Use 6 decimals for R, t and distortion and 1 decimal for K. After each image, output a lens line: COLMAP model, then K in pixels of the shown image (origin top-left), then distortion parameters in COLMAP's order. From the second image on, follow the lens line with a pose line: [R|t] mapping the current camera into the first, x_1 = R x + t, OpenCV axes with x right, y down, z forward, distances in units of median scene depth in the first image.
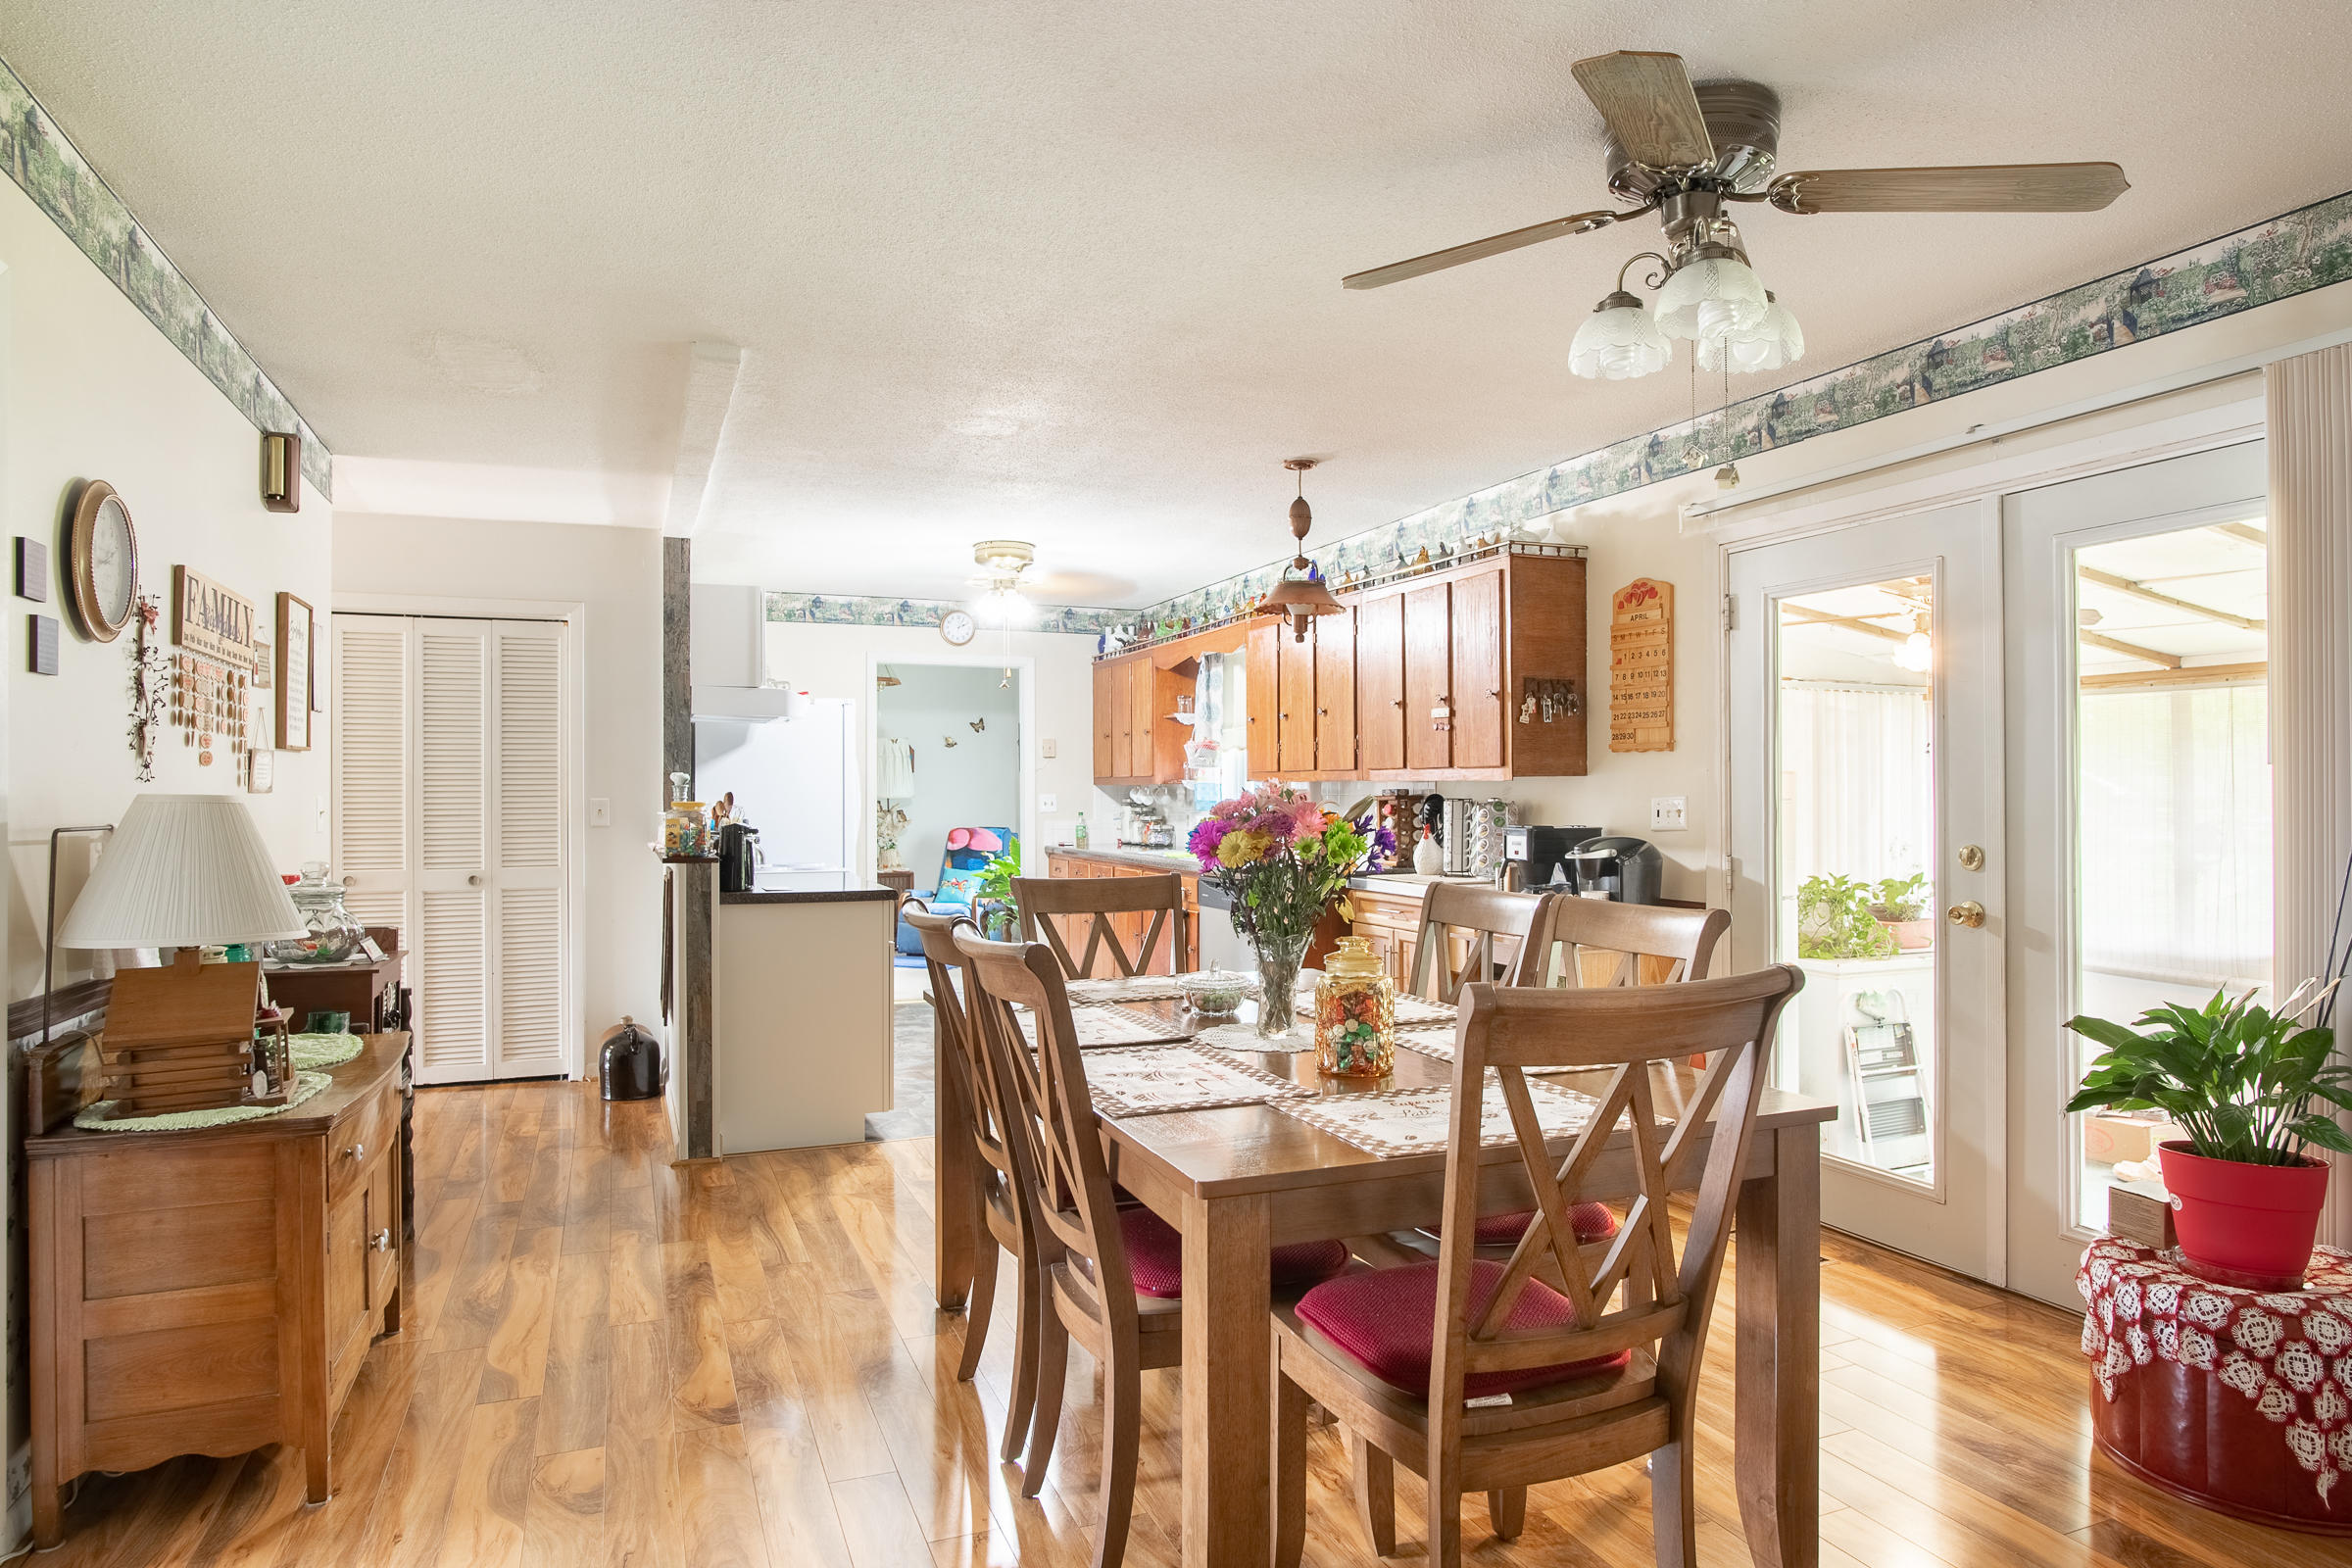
lens RADIAL K [[1359.6, 0, 1175.5], [0, 1359.6, 787.9], [0, 0, 1]] dist [-0.006628, -0.000983]
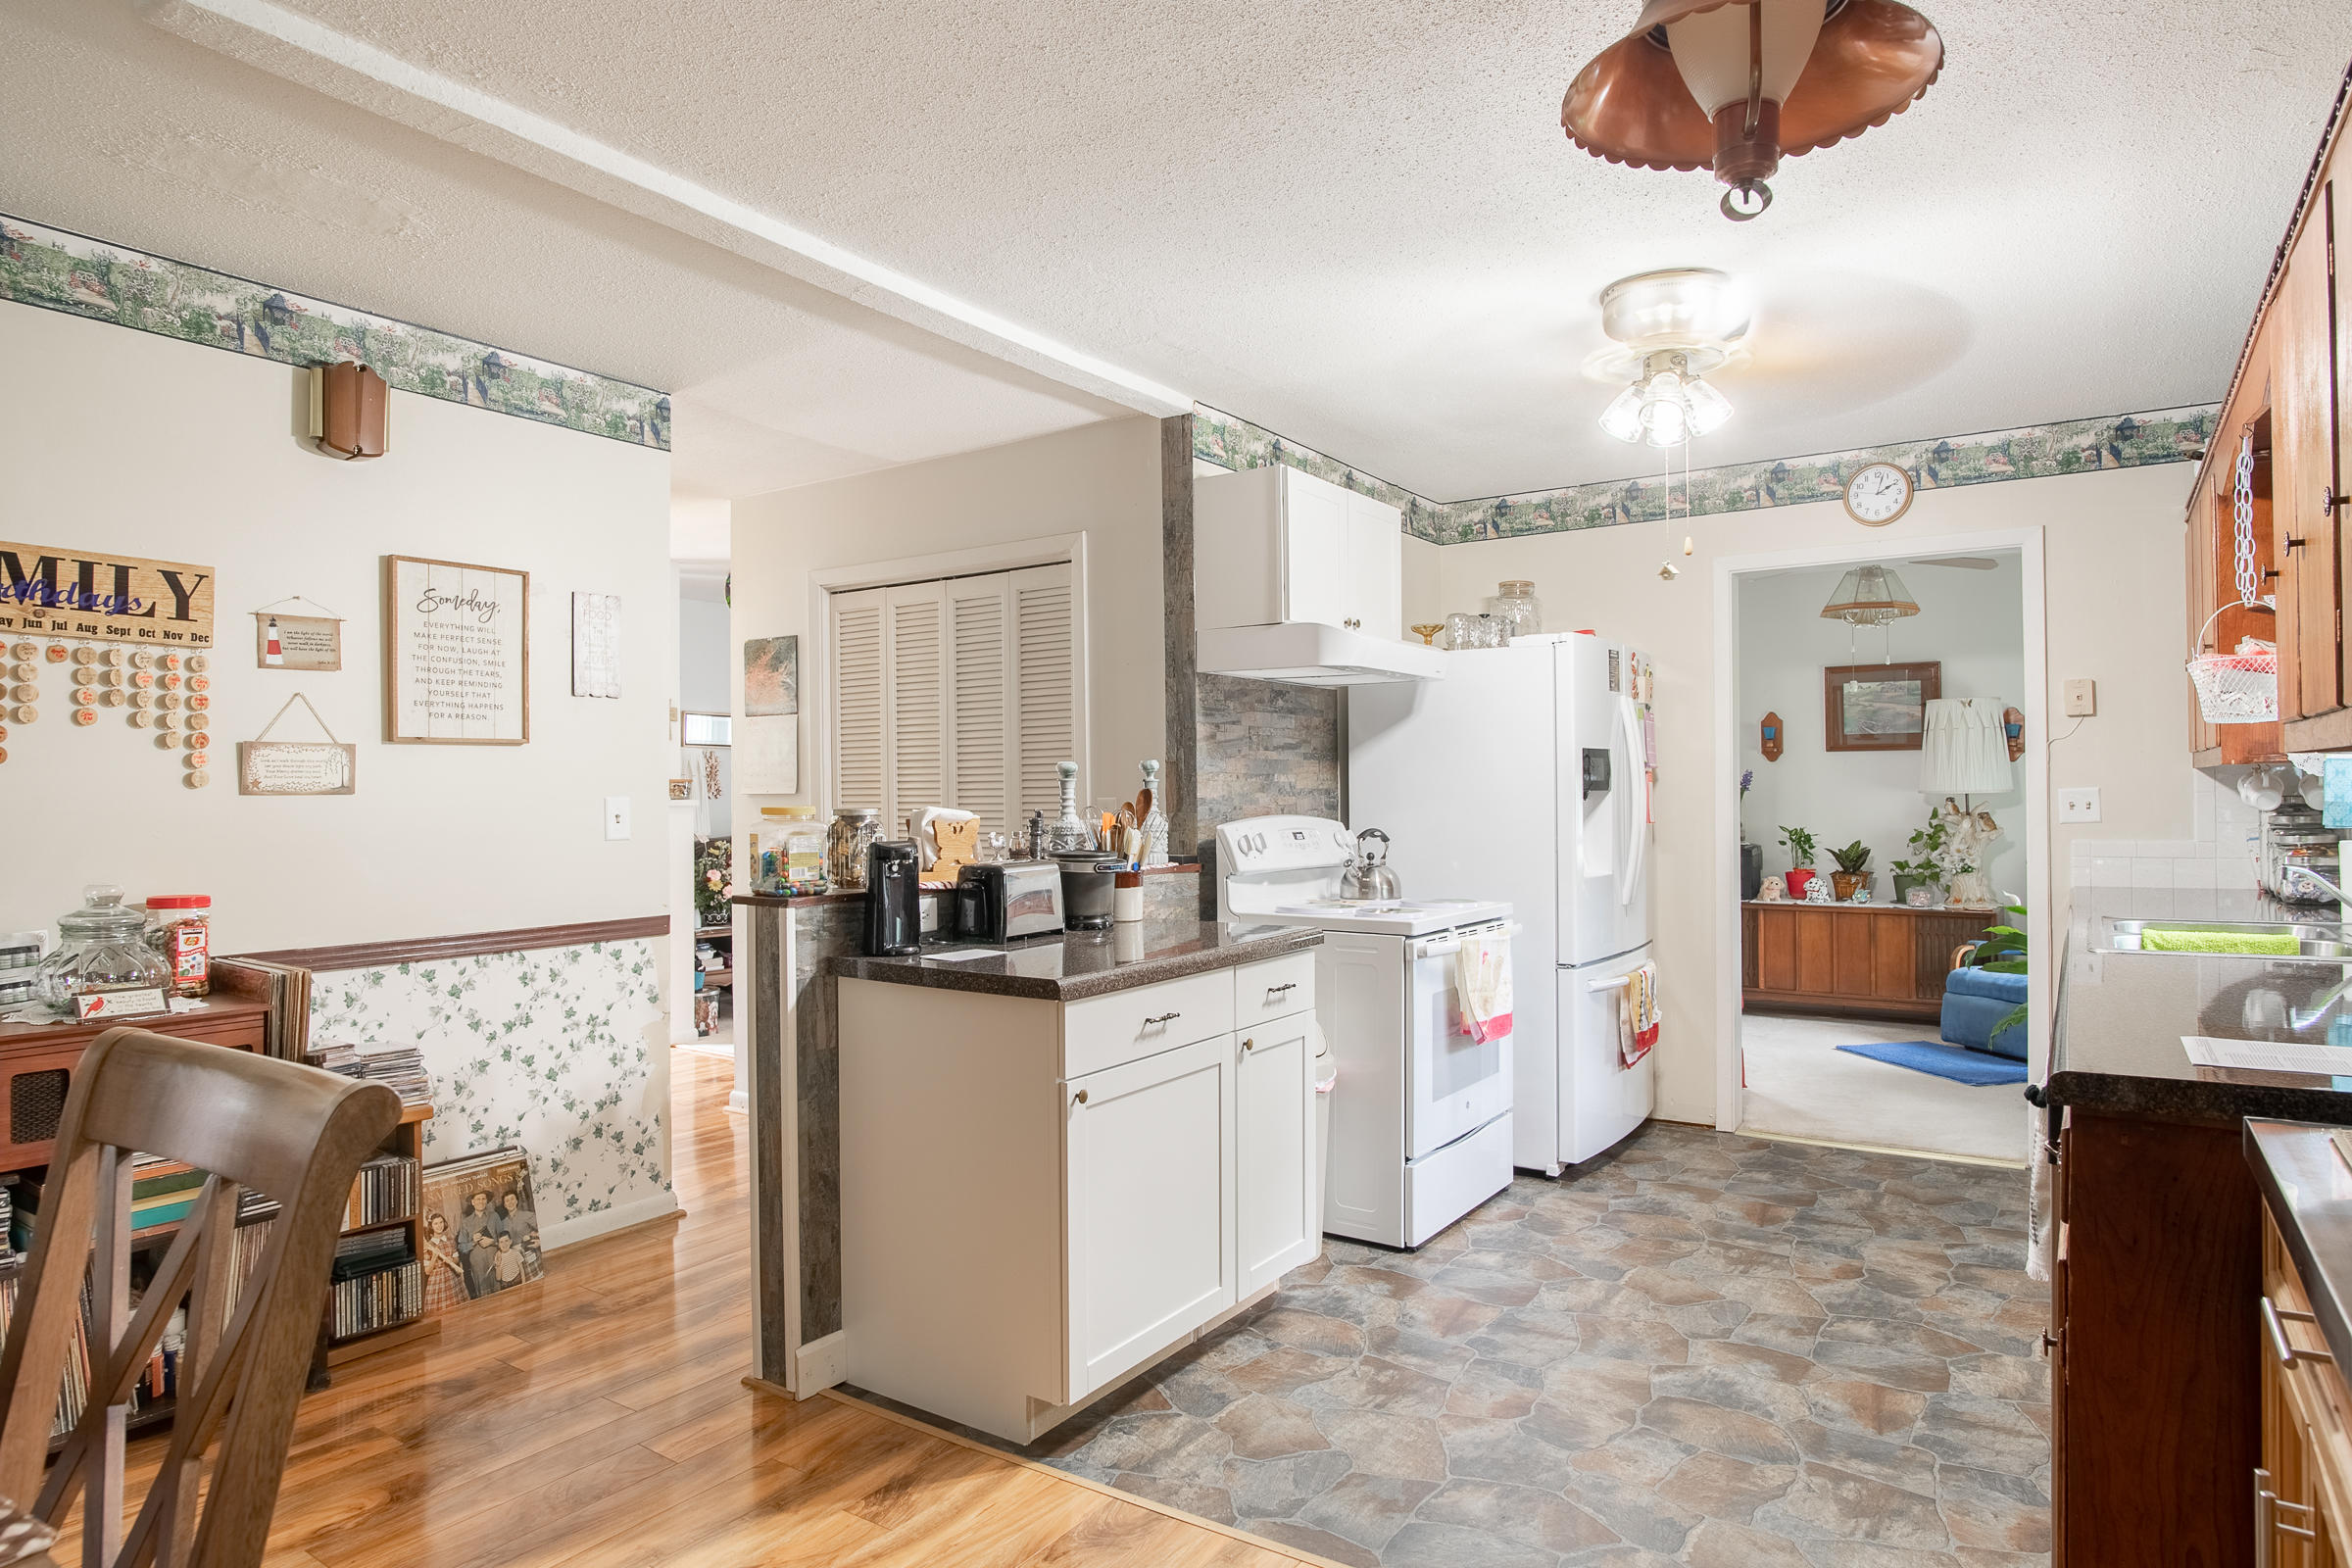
lens RADIAL K [[1359.6, 0, 1174.8], [0, 1359.6, 781.5], [0, 0, 1]] dist [-0.006628, -0.000983]
pose [[0.558188, -0.007166, -0.829683, 0.200051], [0.006850, 0.999968, -0.004029, 0.003061], [0.829686, -0.003434, 0.558220, 0.616699]]
